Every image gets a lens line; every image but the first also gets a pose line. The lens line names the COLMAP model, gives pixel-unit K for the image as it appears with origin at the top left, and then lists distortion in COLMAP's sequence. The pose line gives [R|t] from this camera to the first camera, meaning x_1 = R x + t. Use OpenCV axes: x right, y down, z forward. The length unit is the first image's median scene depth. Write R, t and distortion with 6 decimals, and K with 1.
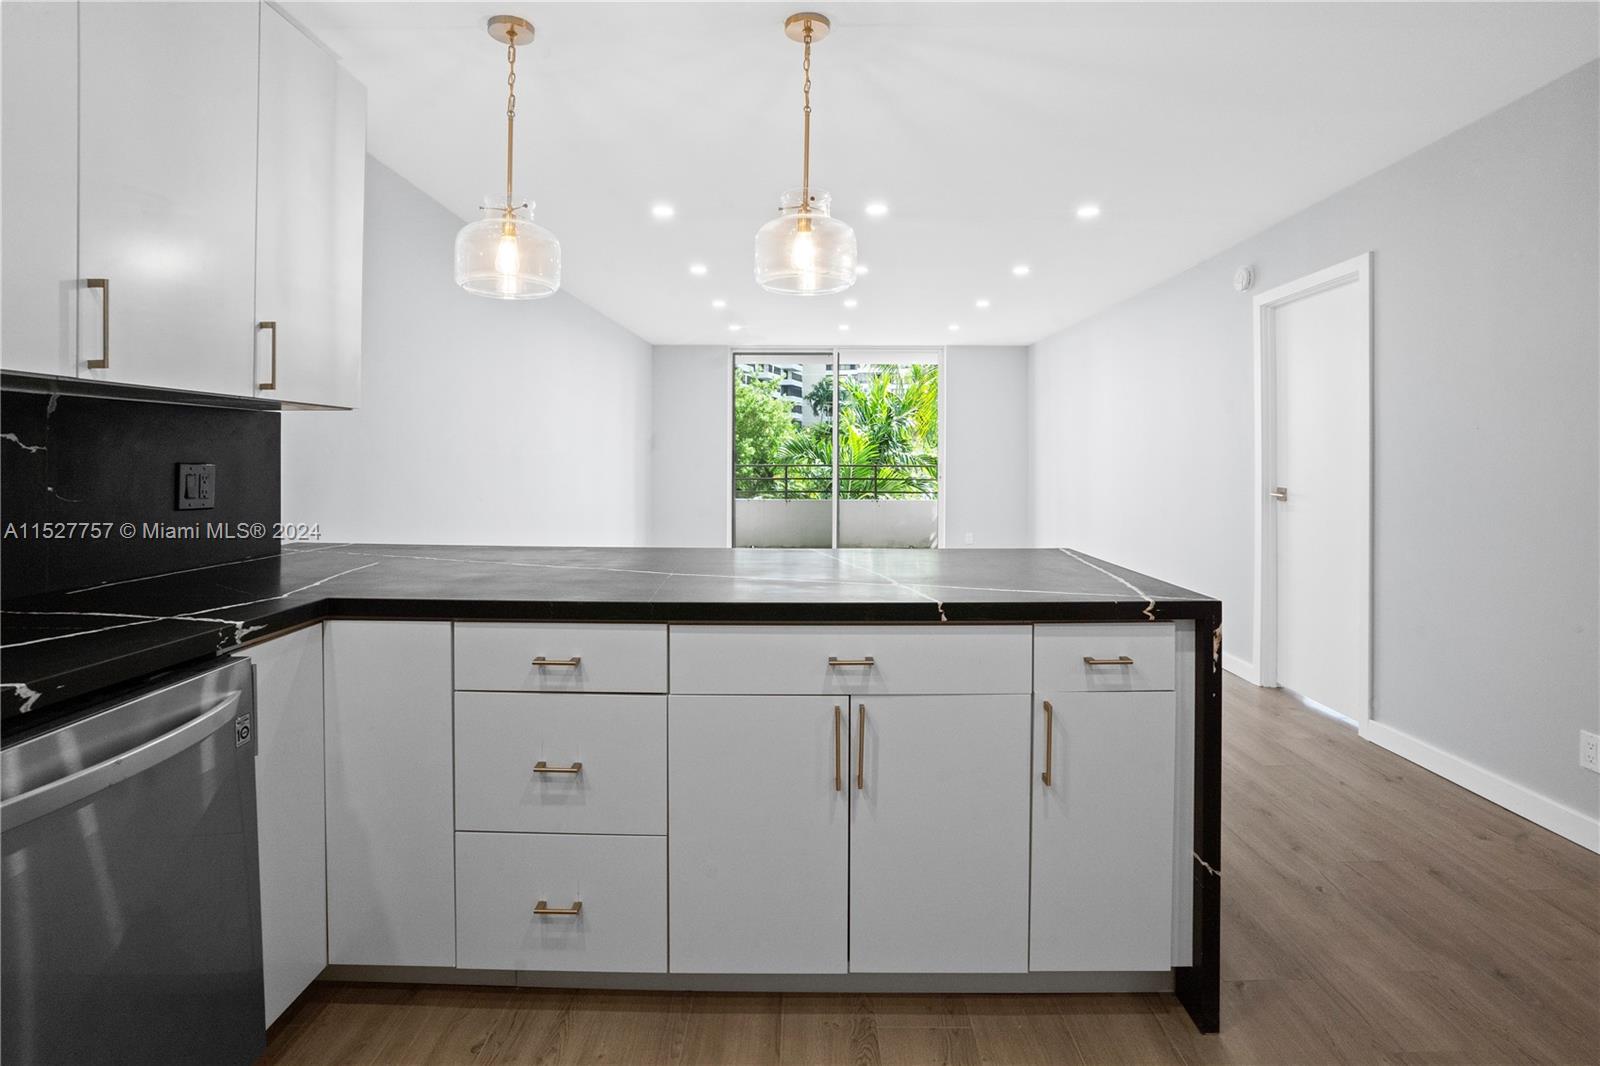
lens RADIAL K [[790.8, 0, 798.6], [0, 790.8, 461.1], [0, 0, 1]] dist [-0.037483, 0.000834]
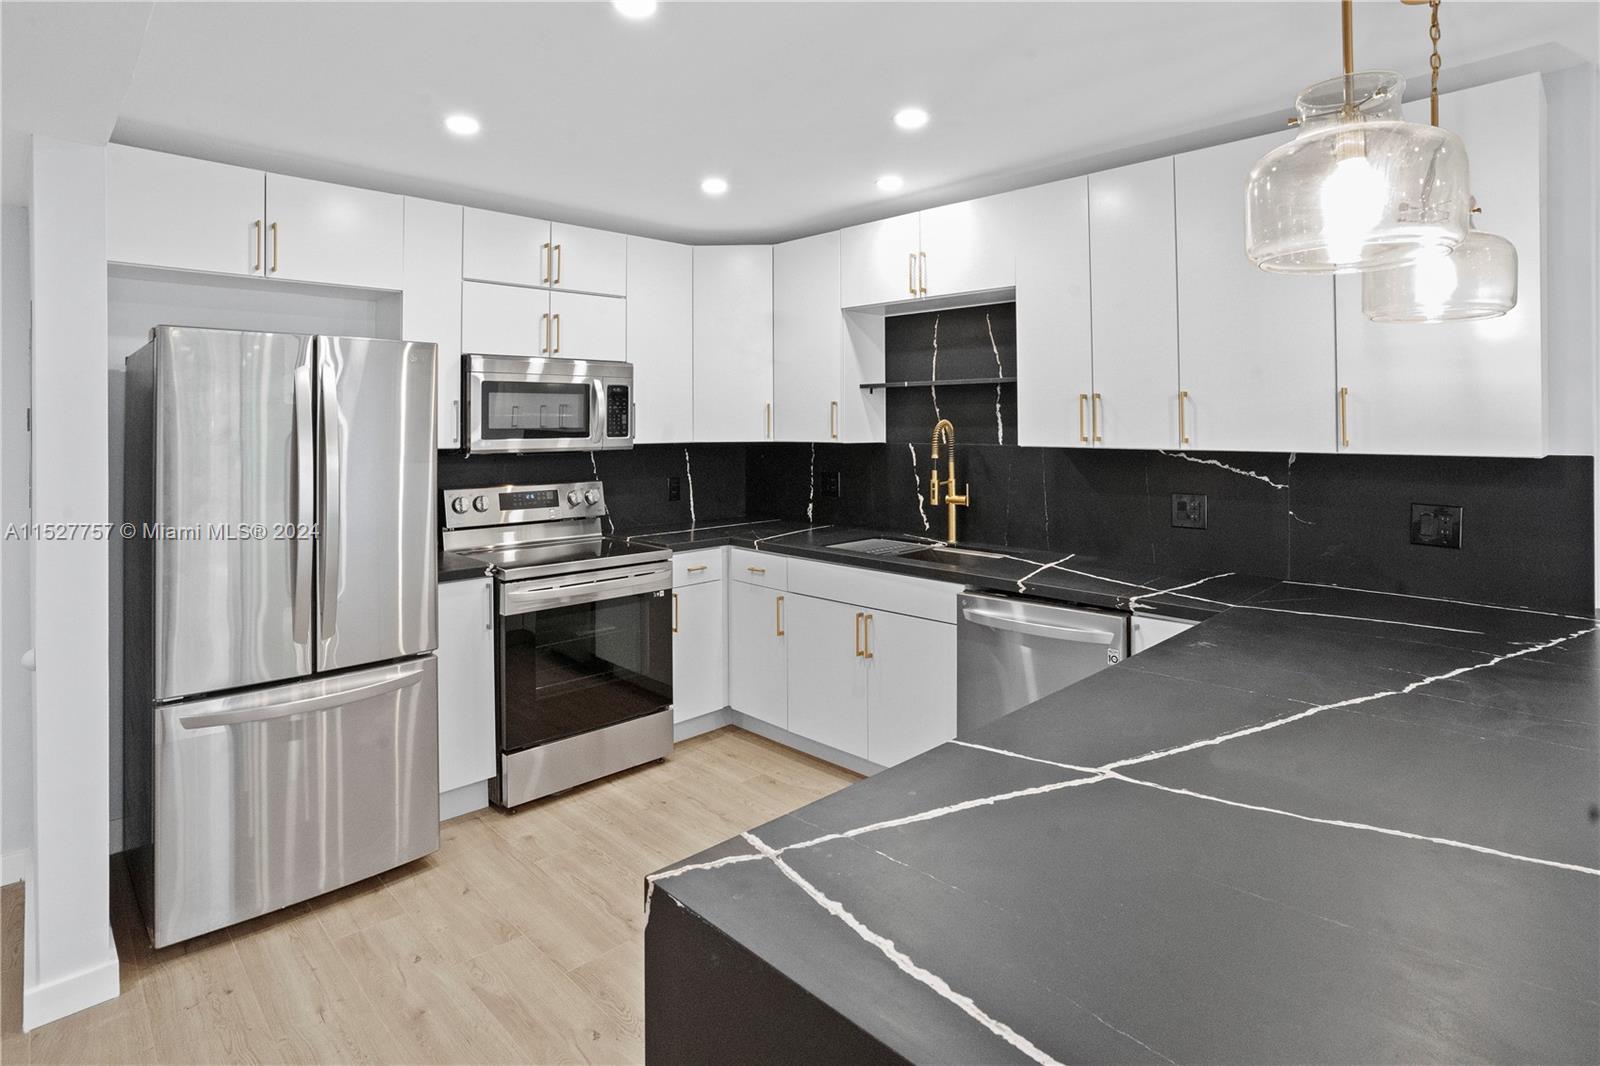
lens RADIAL K [[831.9, 0, 818.0], [0, 831.9, 422.4], [0, 0, 1]] dist [-0.050183, 0.023249]
pose [[-0.703038, -0.003091, -0.711145, 0.669064], [-0.002051, 0.999995, -0.002318, -0.108472], [0.711149, -0.000172, -0.703041, 1.148795]]
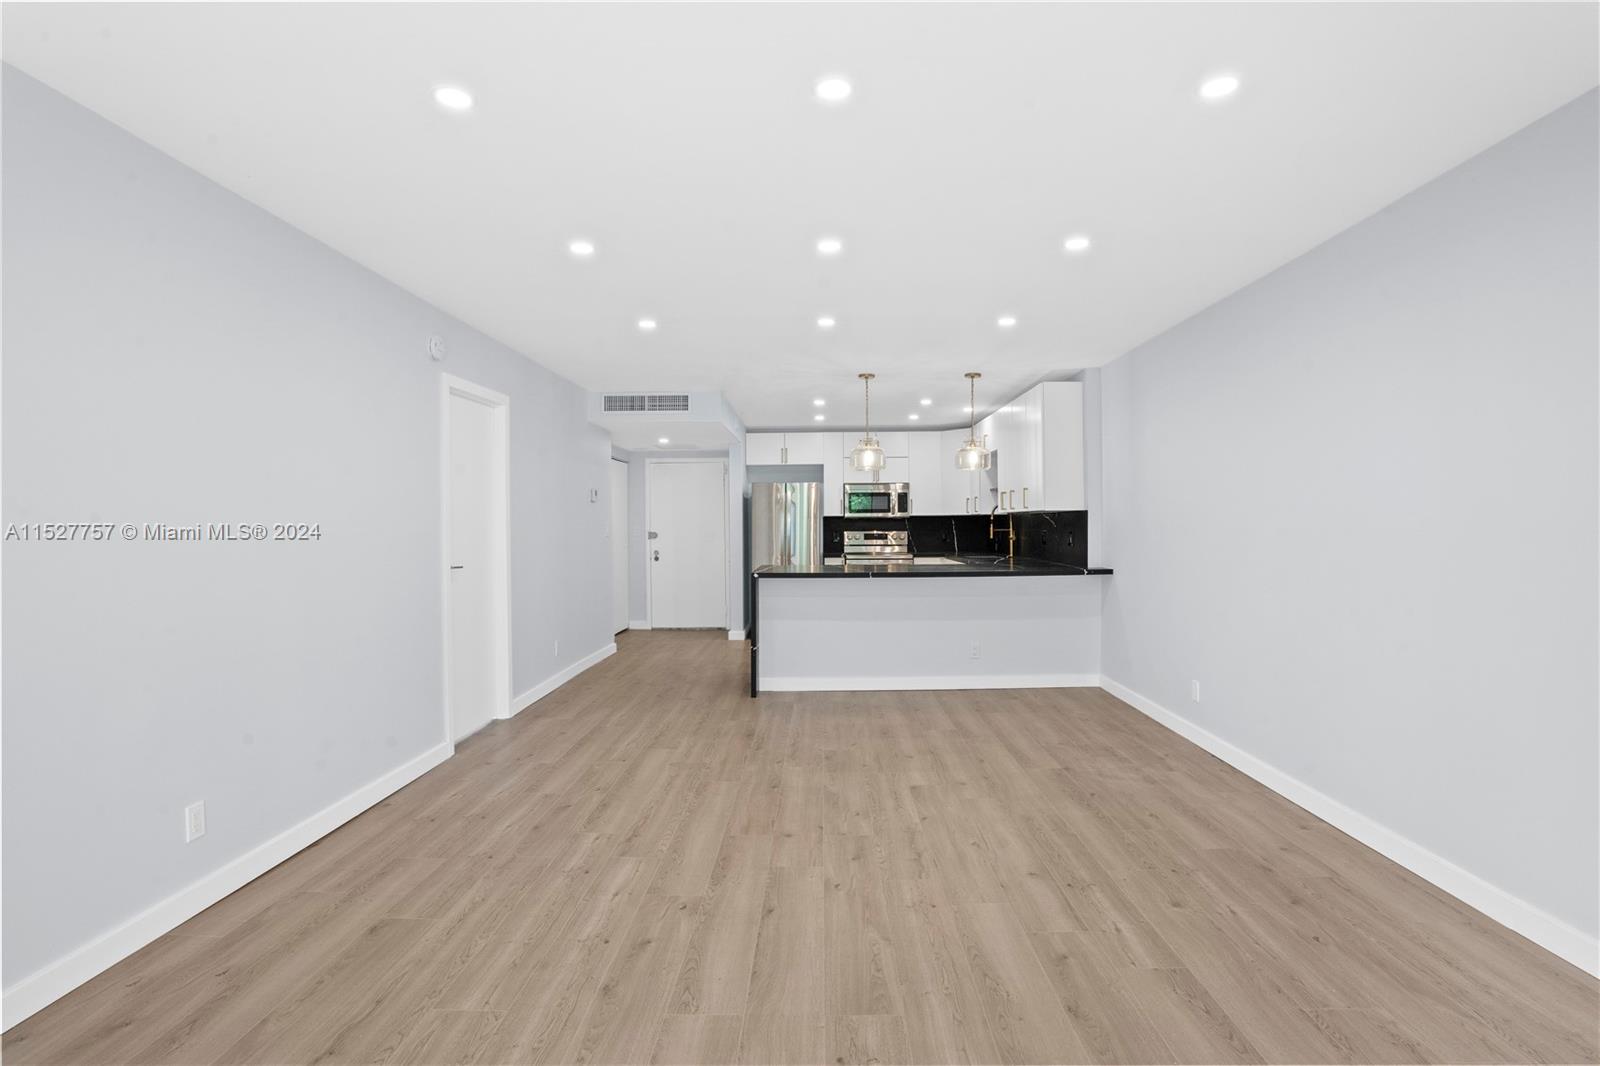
lens RADIAL K [[796.5, 0, 803.9], [0, 796.5, 515.4], [0, 0, 1]] dist [-0.032727, 0.001116]
pose [[-0.999797, 0.002334, 0.020001, 0.170925], [0.002221, 0.999981, -0.005670, -0.041531], [-0.020014, -0.005625, -0.999784, 3.950732]]
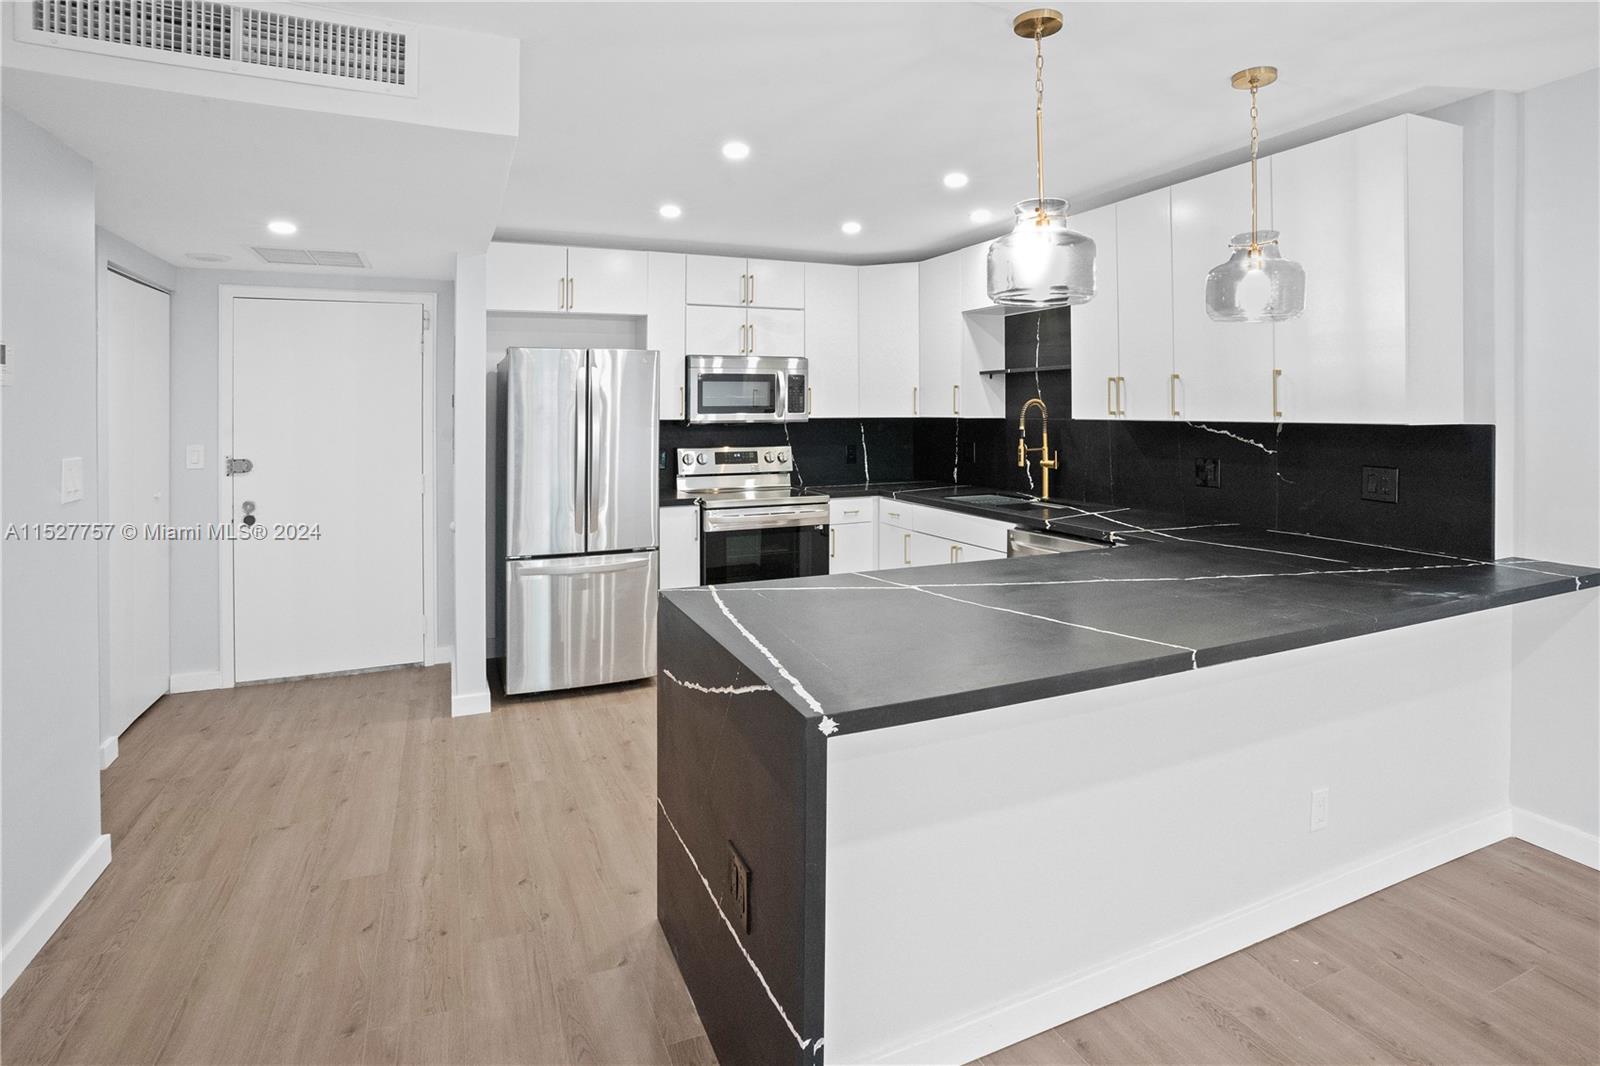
lens RADIAL K [[830.5, 0, 805.1], [0, 830.5, 401.6], [0, 0, 1]] dist [-0.036025, 0.000161]
pose [[-0.912410, -0.004461, -0.409253, 0.676761], [-0.001265, 0.999967, -0.008080, -0.093696], [0.409276, -0.006855, -0.912385, 1.812270]]
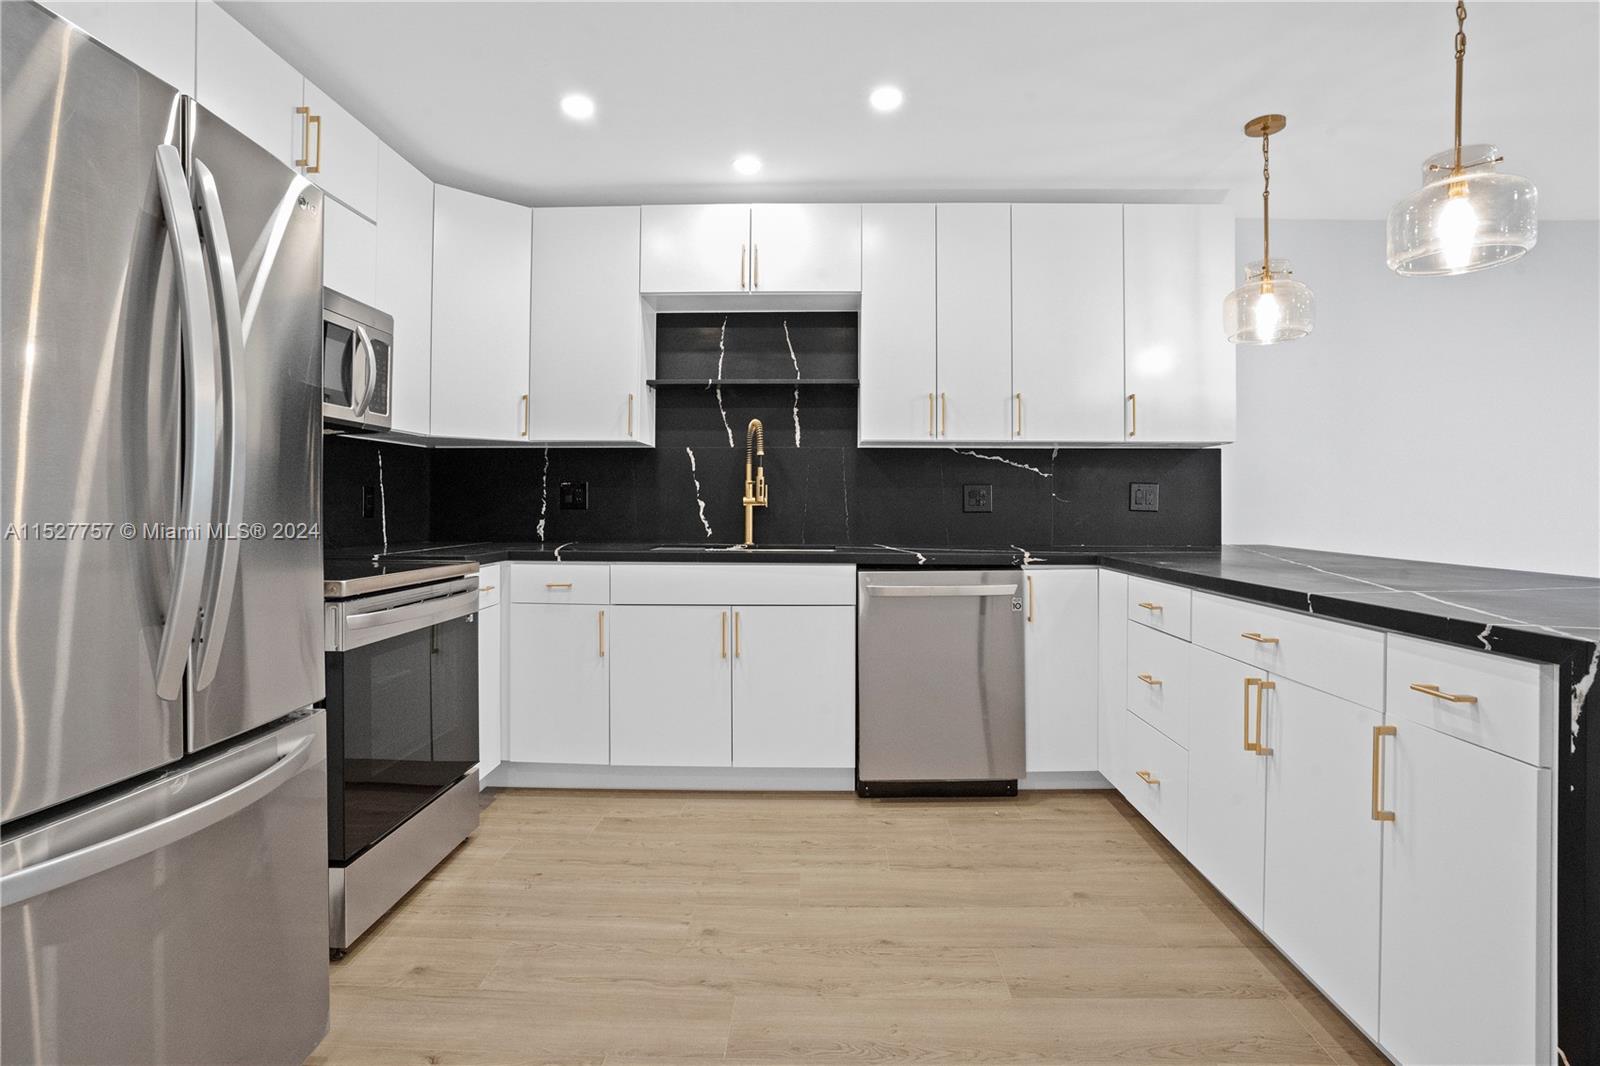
lens RADIAL K [[796.5, 0, 803.9], [0, 796.5, 515.4], [0, 0, 1]] dist [-0.032727, 0.001116]
pose [[-0.027374, 0.009320, -0.999582, 0.900294], [-0.005862, 0.999938, 0.009484, 0.058569], [0.999608, 0.006119, -0.027317, 0.301615]]
